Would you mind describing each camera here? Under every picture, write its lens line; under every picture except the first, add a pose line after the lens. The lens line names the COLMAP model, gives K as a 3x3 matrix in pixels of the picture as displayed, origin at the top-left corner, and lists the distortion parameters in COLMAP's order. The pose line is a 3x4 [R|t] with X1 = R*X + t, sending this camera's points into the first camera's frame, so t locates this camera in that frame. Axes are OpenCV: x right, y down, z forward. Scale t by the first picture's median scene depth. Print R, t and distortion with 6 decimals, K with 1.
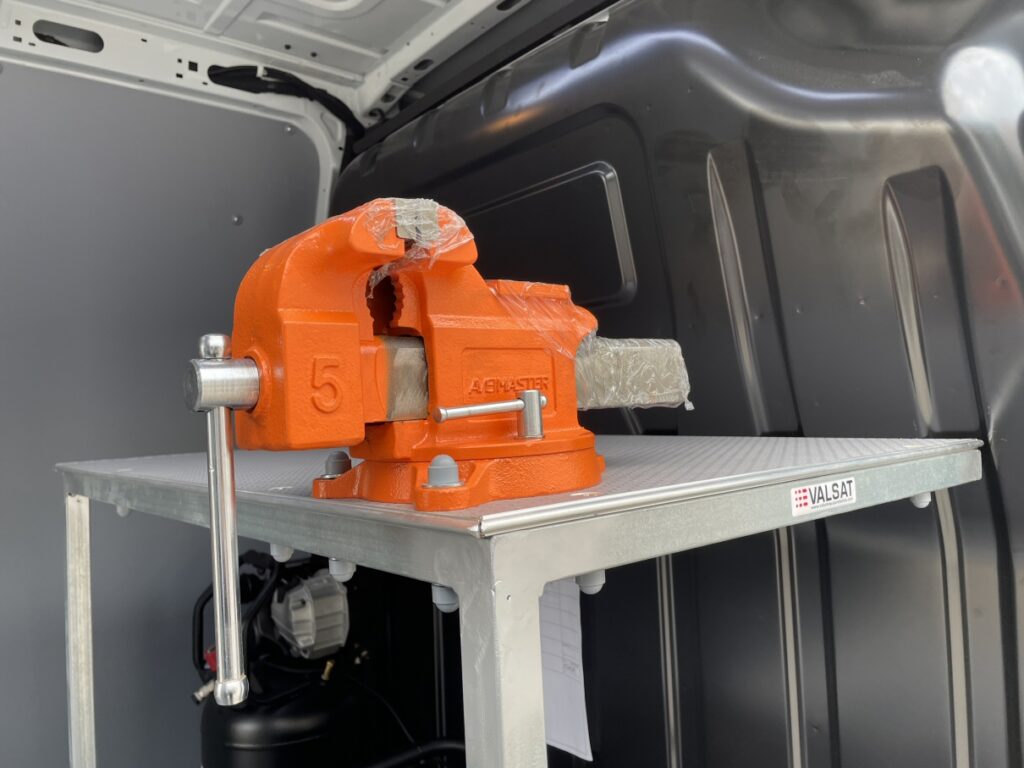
lens RADIAL K [[776.9, 0, 520.4], [0, 776.9, 370.8], [0, 0, 1]] dist [0.086429, -0.112082]
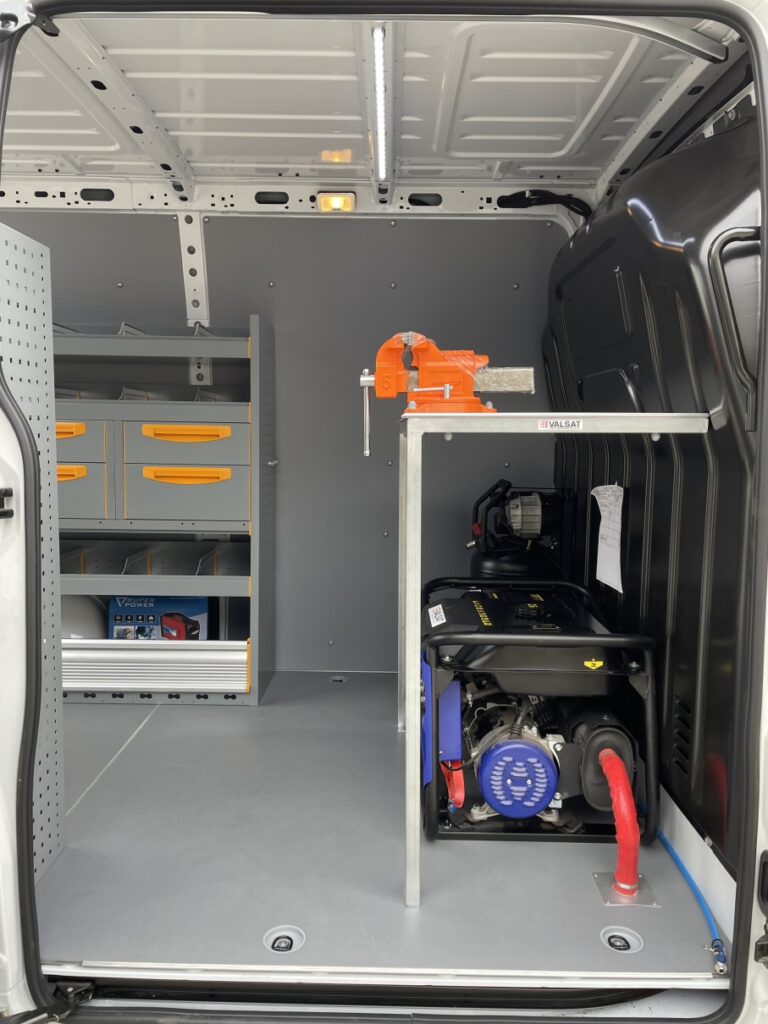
lens RADIAL K [[776.9, 0, 378.4], [0, 776.9, 499.8], [0, 0, 1]] dist [0.086429, -0.112082]
pose [[0.753721, 0.107834, -0.648287, 0.908605], [-0.009223, 0.988085, 0.153633, 0.001599], [0.657129, -0.109817, 0.745735, -0.793583]]
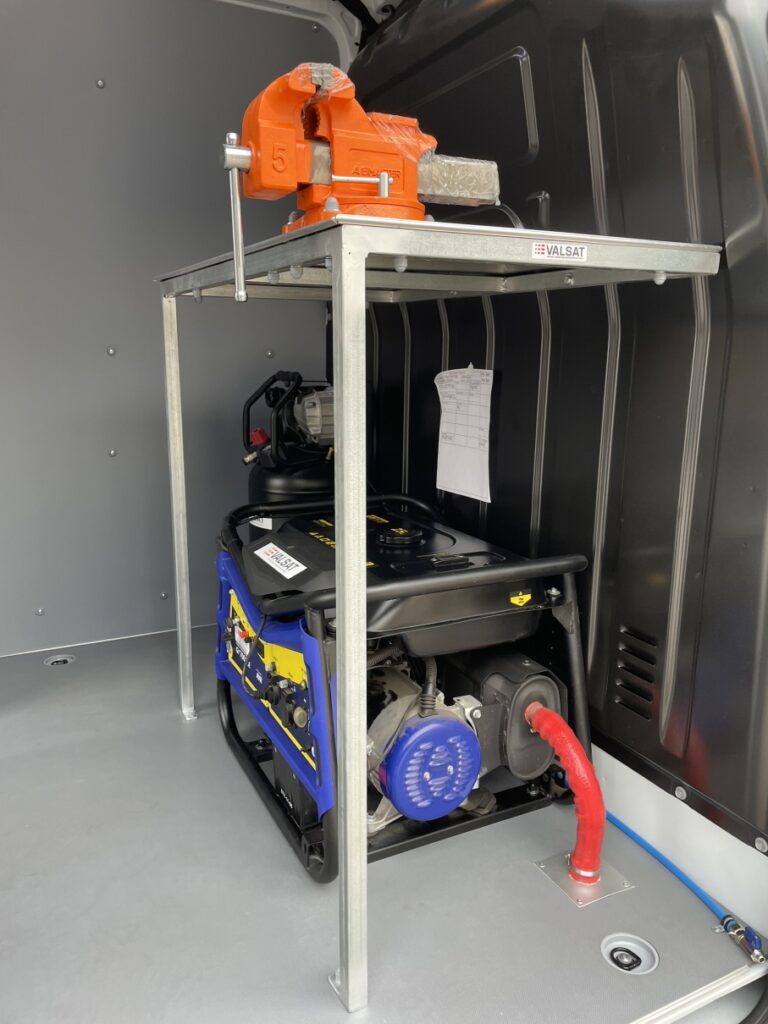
lens RADIAL K [[776.9, 0, 388.6], [0, 776.9, 501.4], [0, 0, 1]] dist [0.086429, -0.112082]
pose [[0.973034, 0.096110, -0.209685, 0.231511], [-0.041926, 0.967608, 0.248952, 0.147675], [0.226820, -0.233448, 0.945545, -0.475623]]
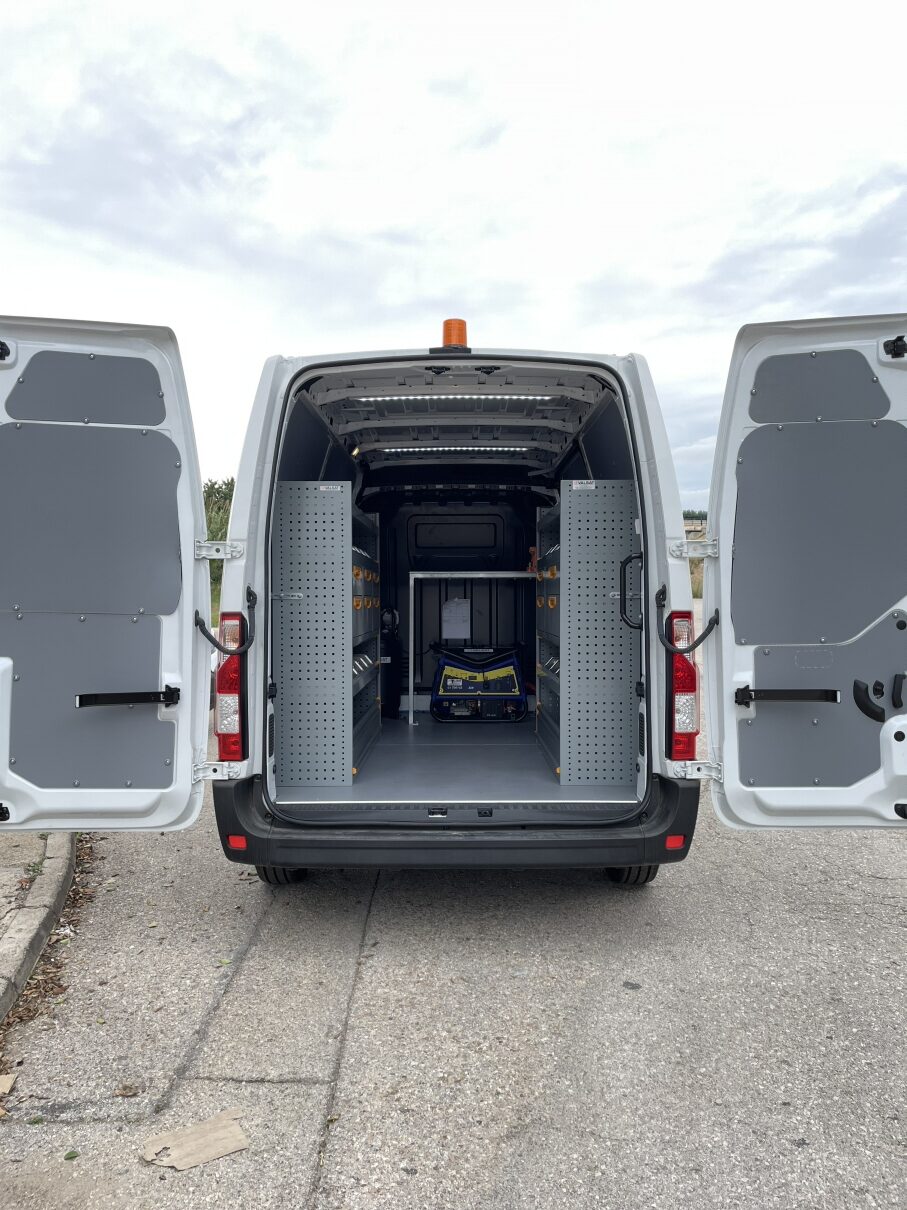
lens RADIAL K [[918.0, 0, 452.9], [0, 918.0, 607.6], [0, 0, 1]] dist [0.086429, -0.112082]
pose [[0.644223, 0.029866, 0.764254, -4.822208], [-0.060457, 0.998099, 0.011957, 0.261924], [-0.762444, -0.053907, 0.644804, -2.884345]]
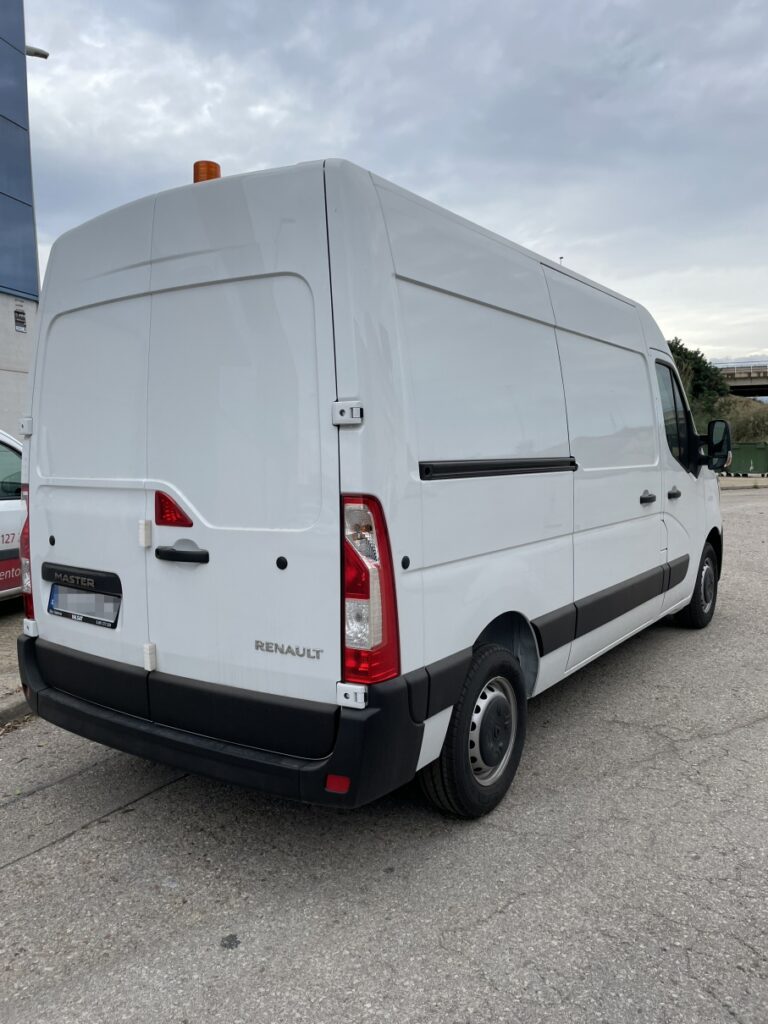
lens RADIAL K [[776.9, 0, 382.8], [0, 776.9, 511.5], [0, 0, 1]] dist [0.086429, -0.112082]
pose [[0.966750, 0.011385, 0.255469, -2.093119], [-0.042419, 0.992308, 0.116300, 0.041508], [-0.252180, -0.123270, 0.959797, -3.513365]]
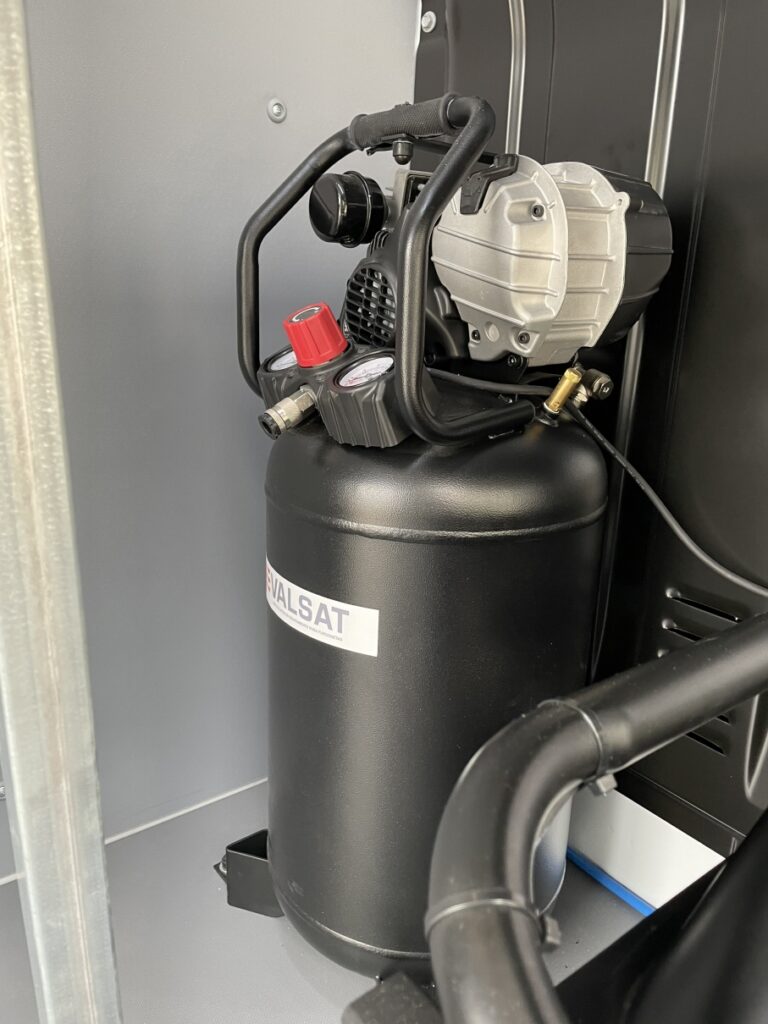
lens RADIAL K [[776.9, 0, 398.4], [0, 776.9, 516.5], [0, 0, 1]] dist [0.086429, -0.112082]
pose [[0.996324, 0.082275, -0.023852, -0.440977], [-0.069704, 0.940504, 0.332555, 0.427559], [0.049794, -0.329670, 0.942782, 0.789437]]
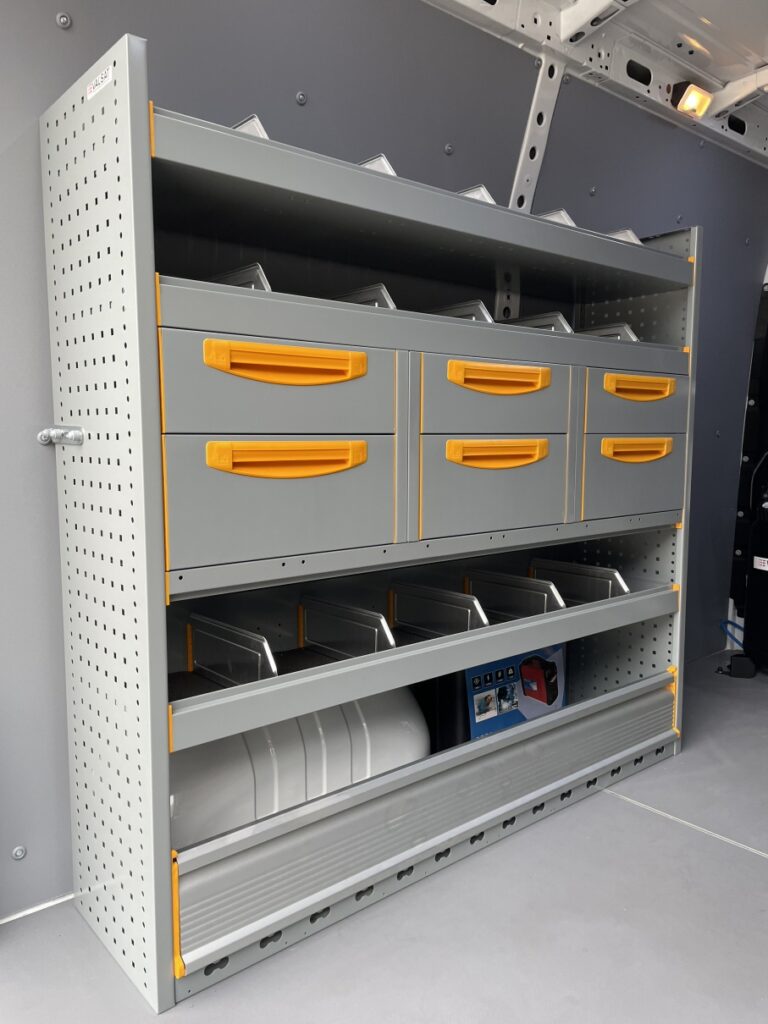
lens RADIAL K [[776.9, 0, 373.3], [0, 776.9, 504.9], [0, 0, 1]] dist [0.086429, -0.112082]
pose [[0.998967, 0.044758, 0.007856, -1.838098], [-0.045430, 0.987721, 0.149479, 0.207579], [-0.001069, -0.149681, 0.988734, -1.053507]]
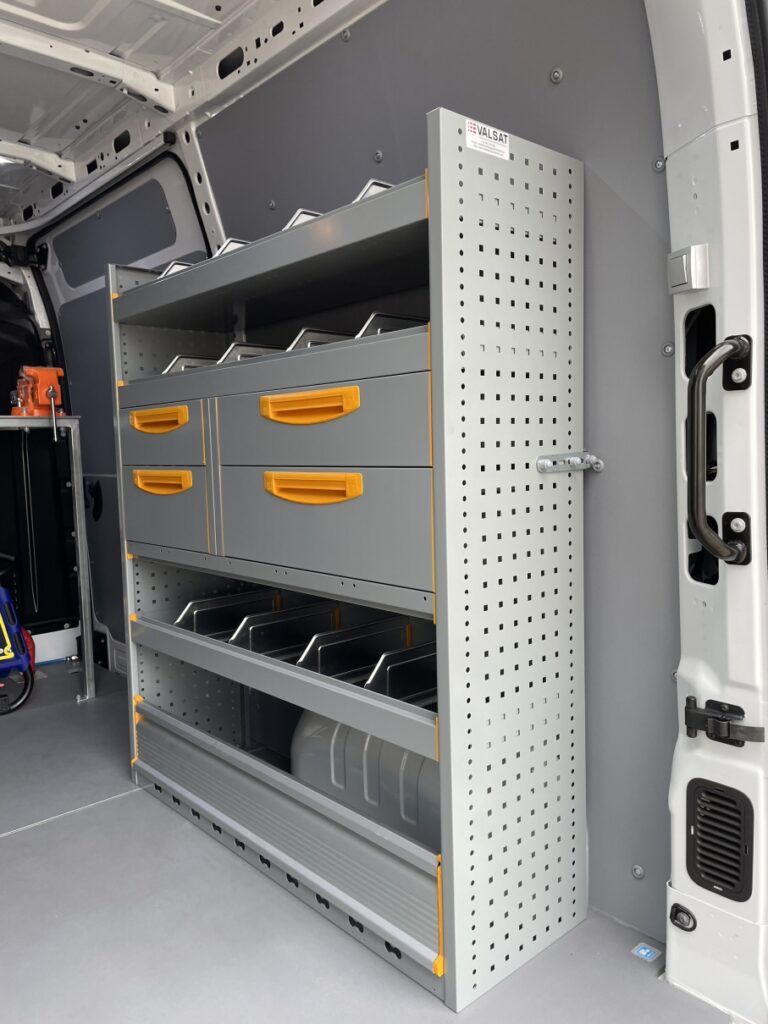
lens RADIAL K [[776.9, 0, 393.2], [0, 776.9, 509.5], [0, 0, 1]] dist [0.086429, -0.112082]
pose [[-0.032395, -0.046228, 0.998405, -2.661837], [-0.018157, 0.998792, 0.045657, 0.235910], [-0.999310, -0.016649, -0.033195, -0.616627]]
